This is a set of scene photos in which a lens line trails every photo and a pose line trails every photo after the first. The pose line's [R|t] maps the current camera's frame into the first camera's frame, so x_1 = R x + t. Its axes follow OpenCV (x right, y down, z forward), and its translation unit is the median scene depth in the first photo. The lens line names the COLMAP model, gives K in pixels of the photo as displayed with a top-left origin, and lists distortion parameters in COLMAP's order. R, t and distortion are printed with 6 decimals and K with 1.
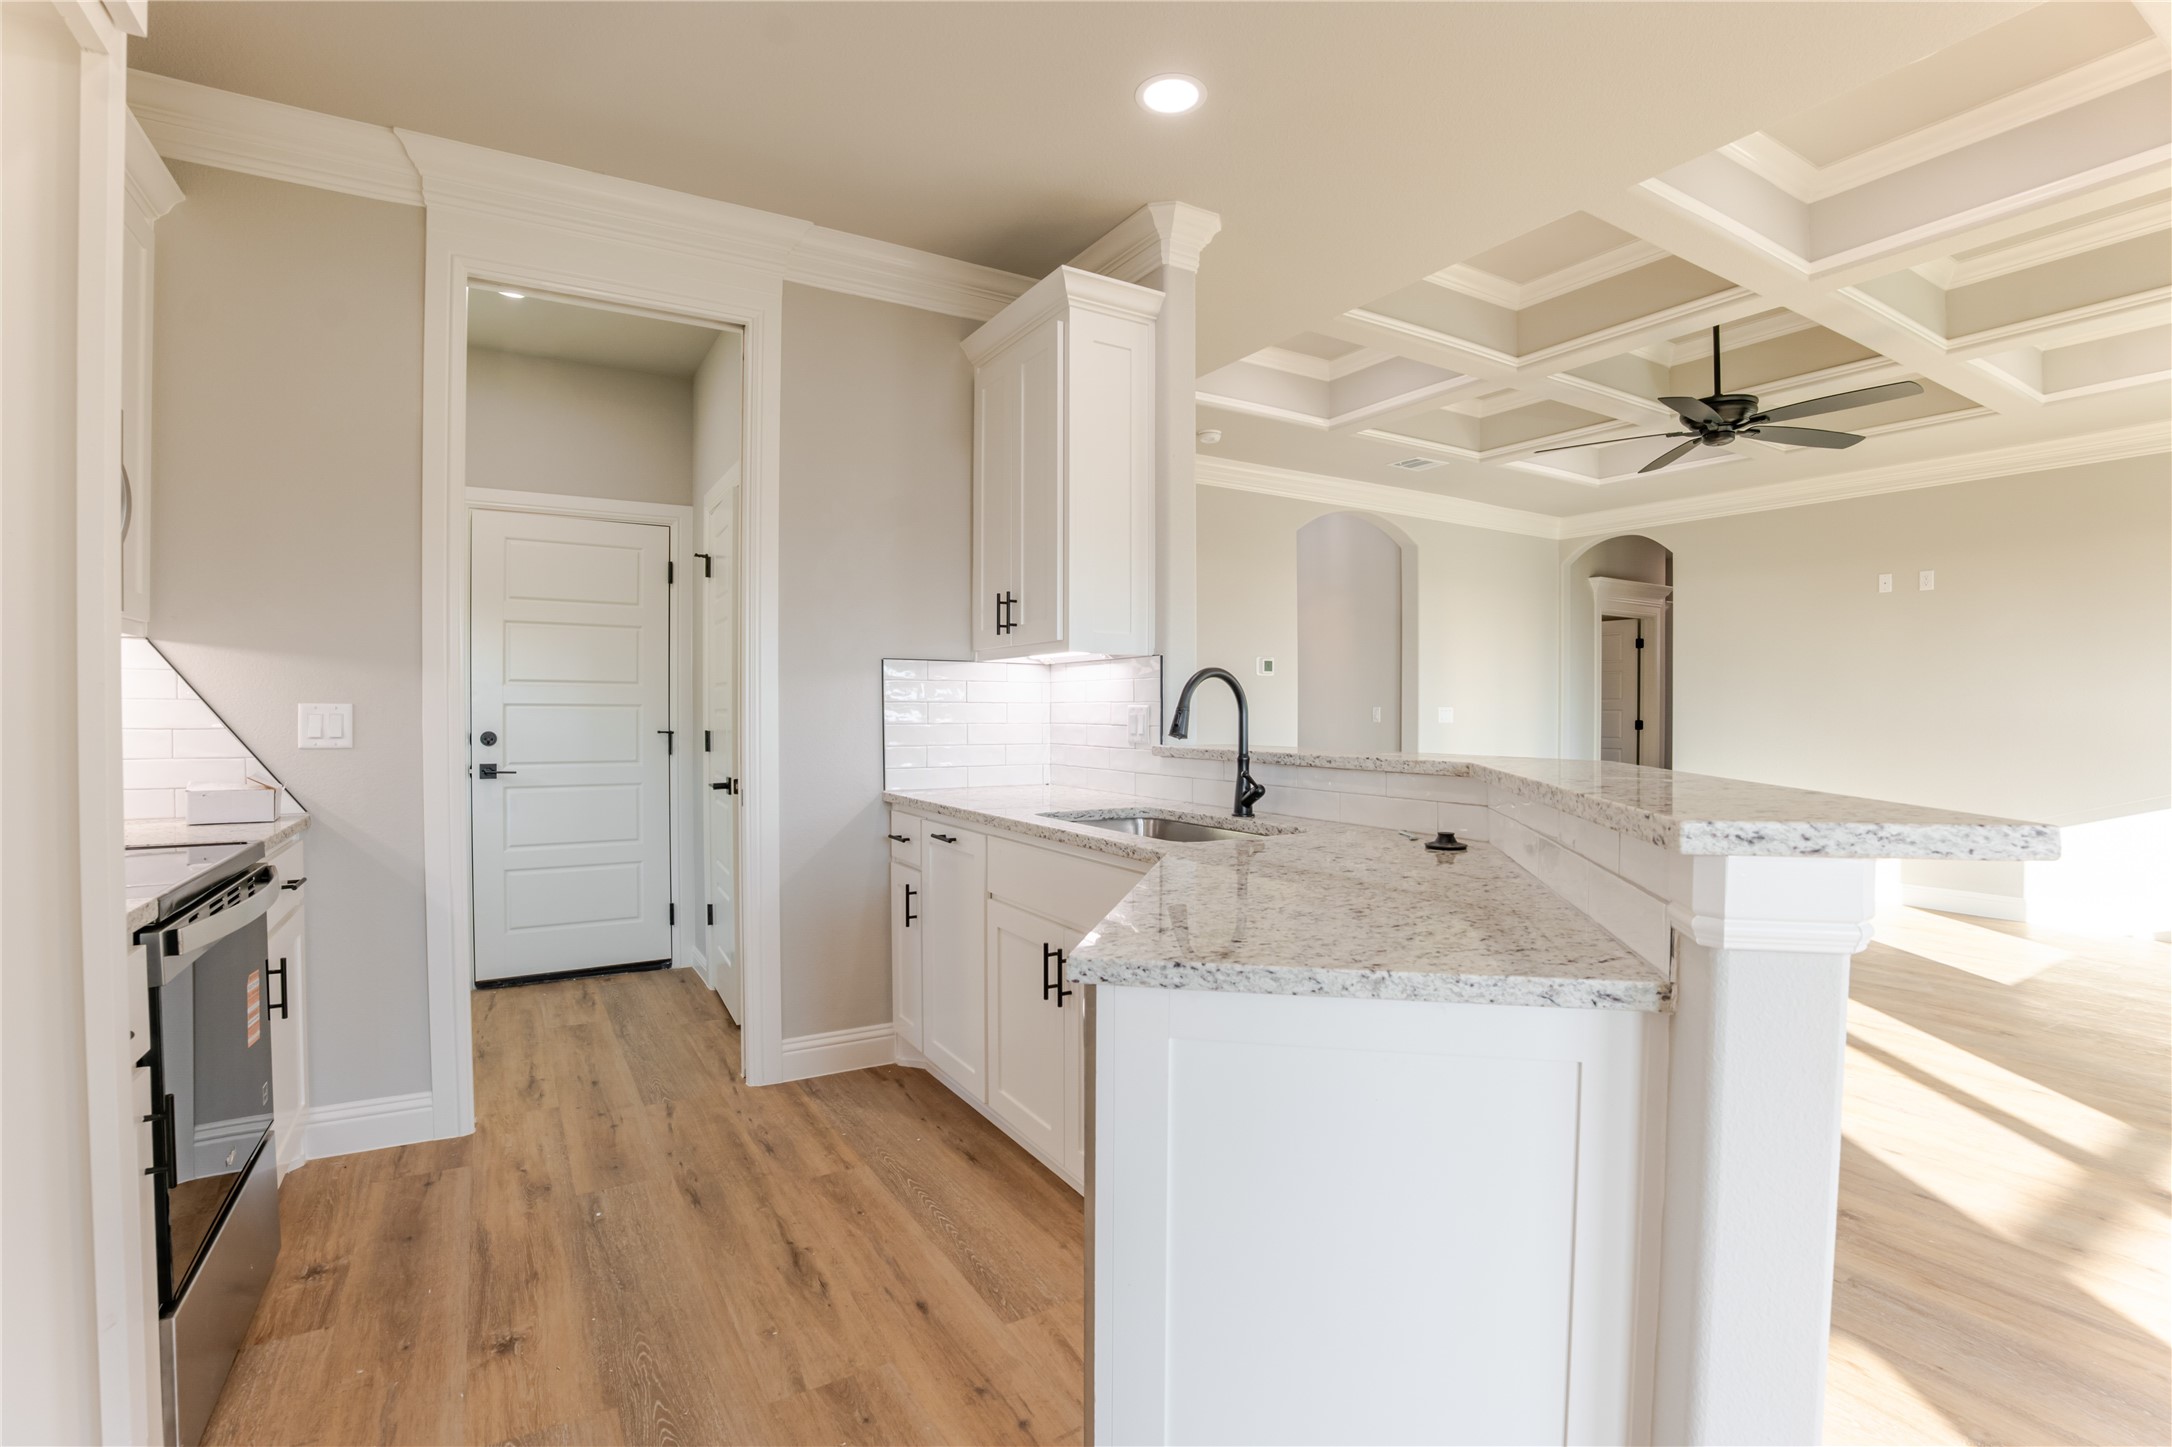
lens RADIAL K [[1005.0, 0, 1086.0], [0, 1005.0, 723.5], [0, 0, 1]] dist [-0.076011, 0.019076]
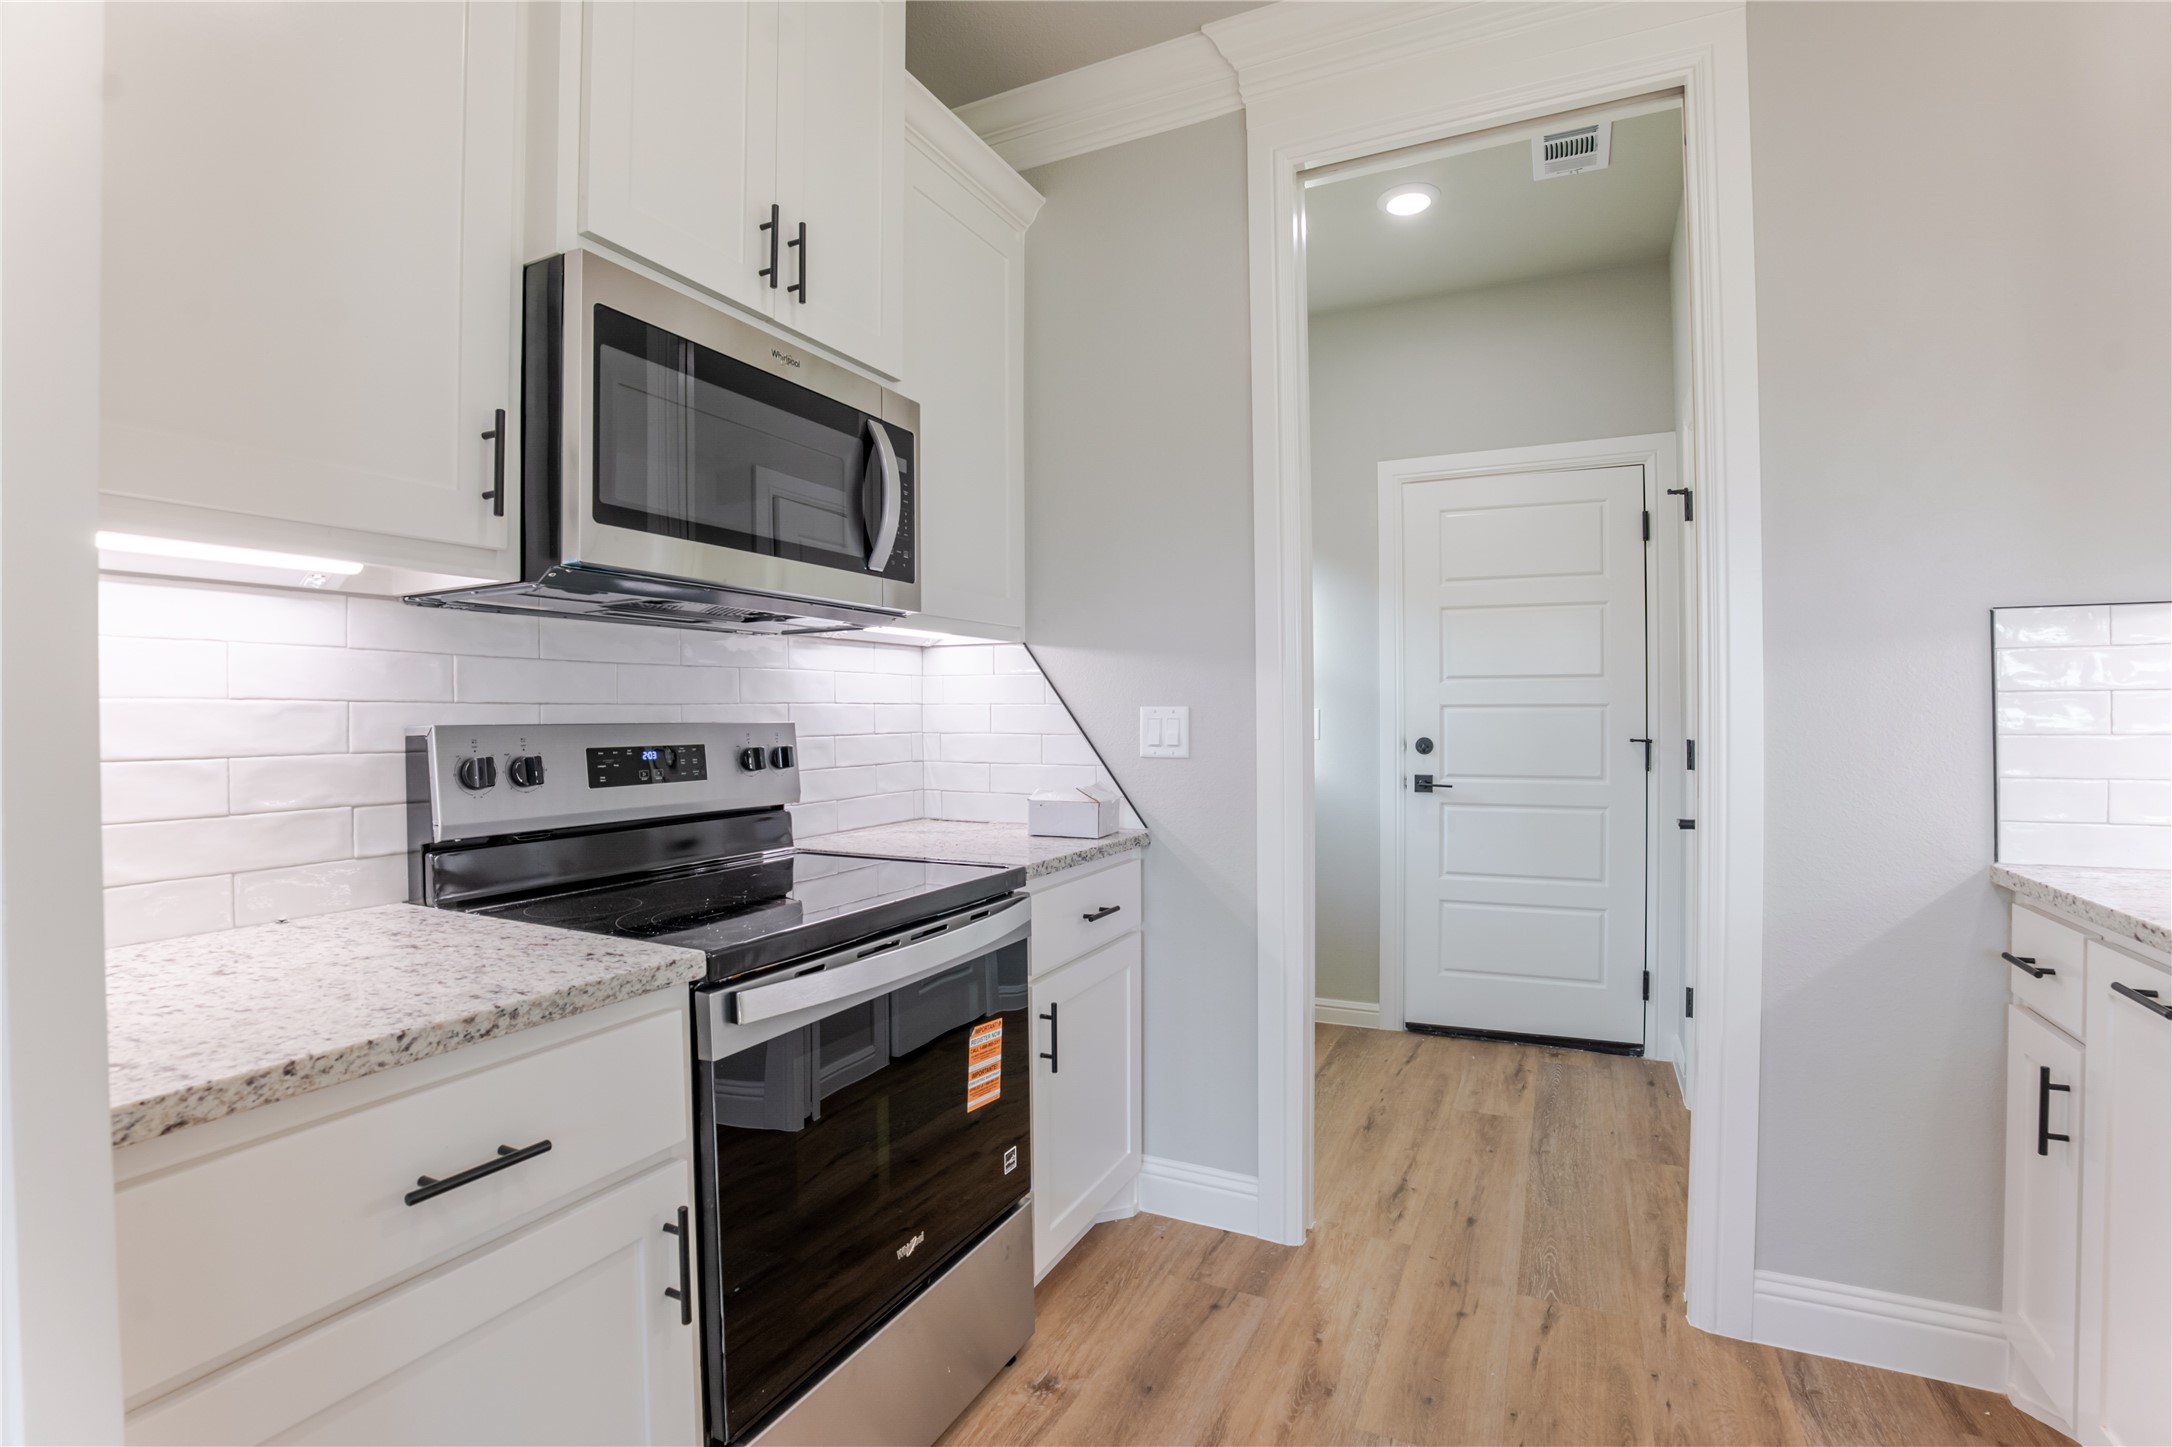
lens RADIAL K [[997.1, 0, 1088.6], [0, 997.1, 723.8], [0, 0, 1]] dist [-0.073270, 0.019160]
pose [[0.543450, 0.000921, -0.839441, -0.050196], [-0.002531, 0.999997, -0.000542, -0.003698], [0.839438, 0.002419, 0.543450, 0.372043]]
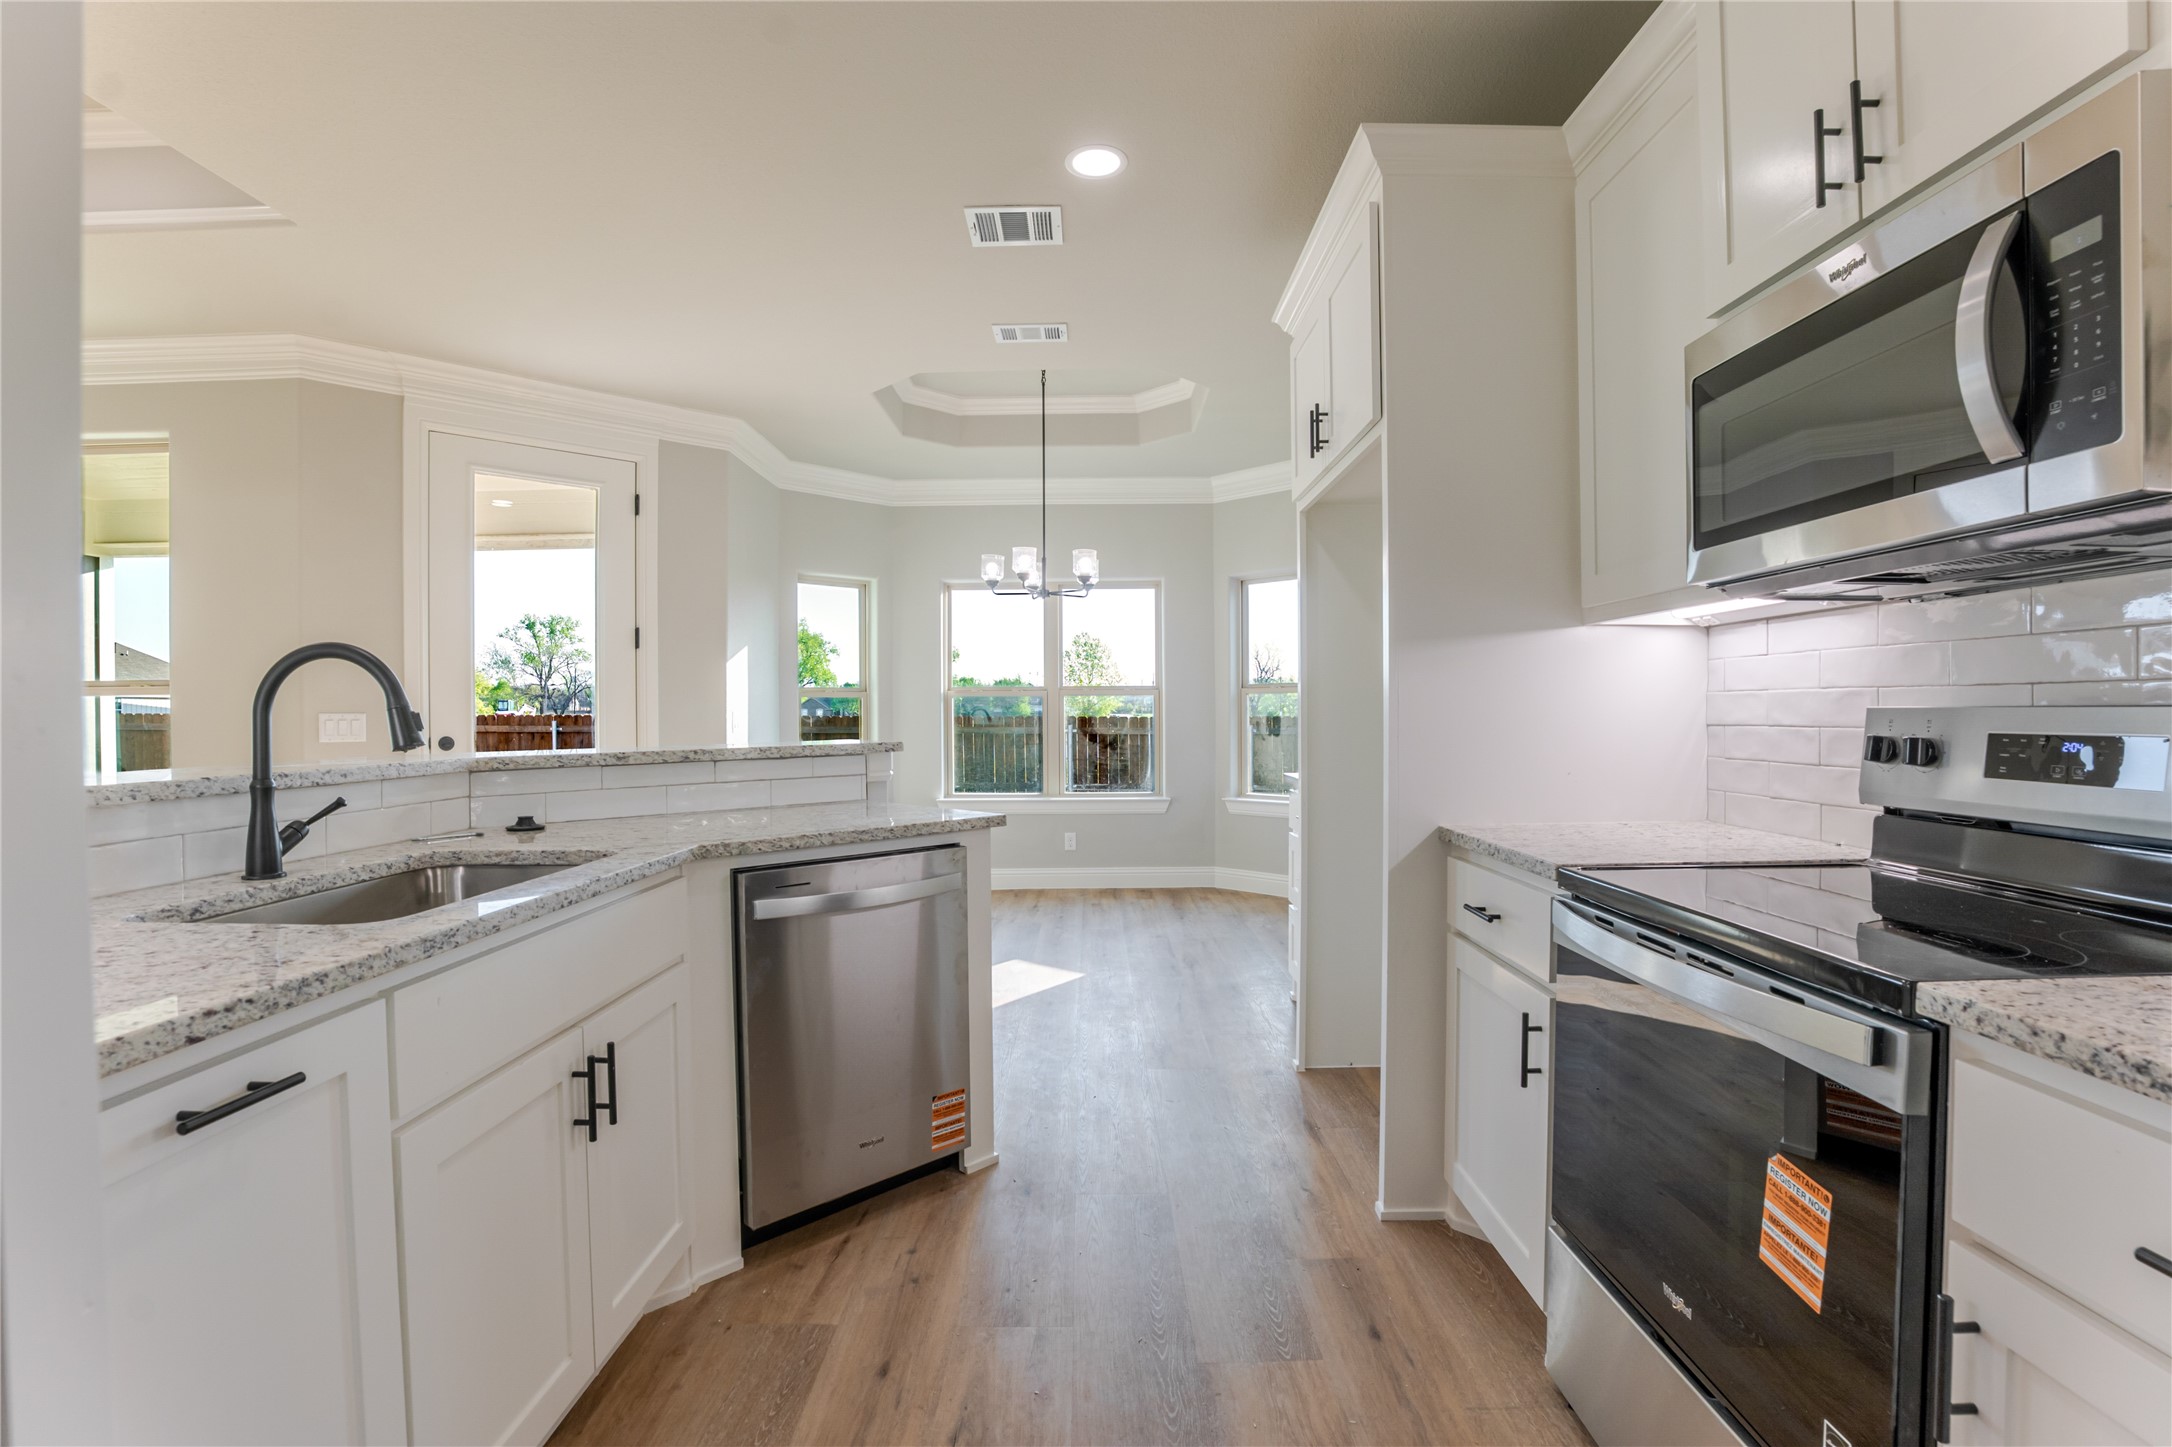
lens RADIAL K [[997.1, 0, 1088.6], [0, 997.1, 723.8], [0, 0, 1]] dist [-0.073270, 0.019160]
pose [[-0.858875, -0.000439, 0.512184, -0.493916], [0.010721, 0.999765, 0.018835, -0.008092], [-0.512072, 0.021668, -0.858669, 1.041608]]
